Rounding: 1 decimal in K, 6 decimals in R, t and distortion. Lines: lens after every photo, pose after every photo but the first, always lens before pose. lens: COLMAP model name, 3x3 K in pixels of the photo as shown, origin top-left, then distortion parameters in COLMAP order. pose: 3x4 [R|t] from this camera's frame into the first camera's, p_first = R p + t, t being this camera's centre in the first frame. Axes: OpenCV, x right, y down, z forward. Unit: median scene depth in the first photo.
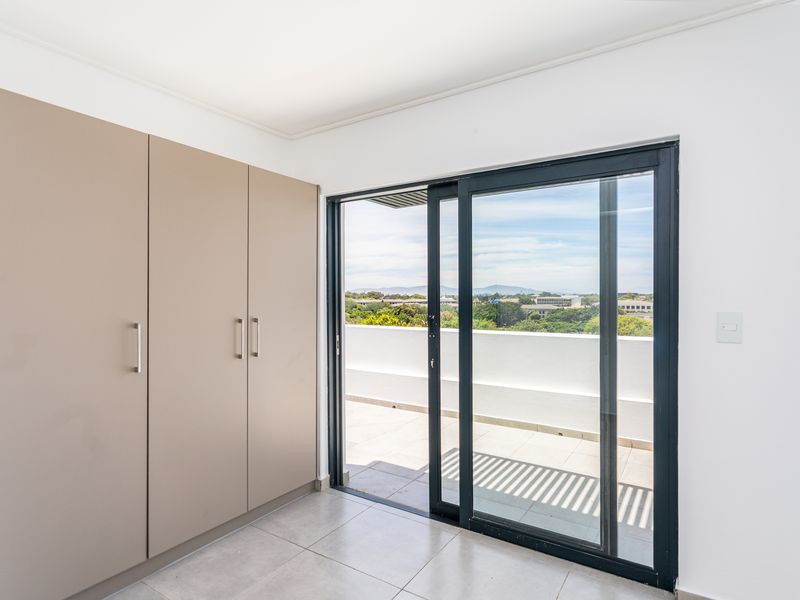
lens RADIAL K [[443.9, 0, 404.5], [0, 443.9, 295.2], [0, 0, 1]] dist [-0.001505, 0.005427]
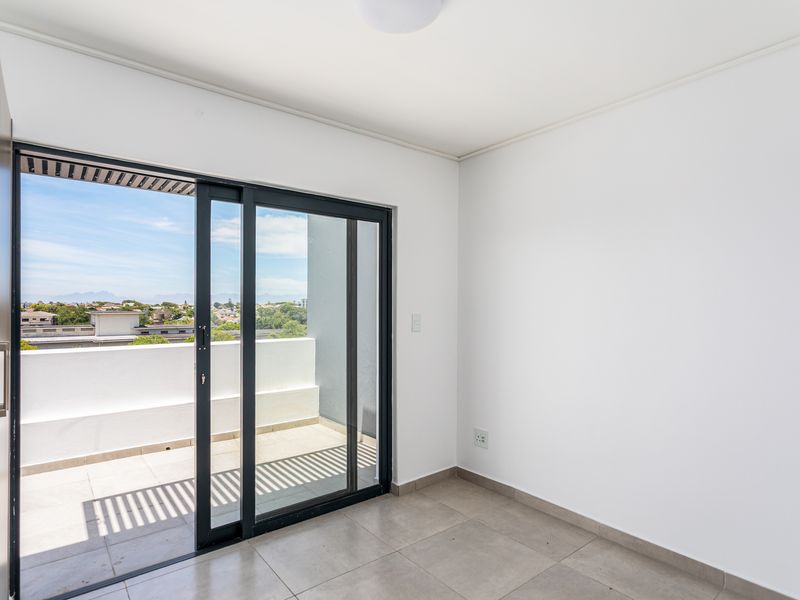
lens RADIAL K [[443.9, 0, 384.1], [0, 443.9, 317.9], [0, 0, 1]] dist [-0.001505, 0.005427]
pose [[0.338284, -0.023955, 0.940739, -0.690649], [0.003736, 0.999702, 0.024113, 0.005026], [-0.941037, -0.004642, 0.338272, 0.376481]]
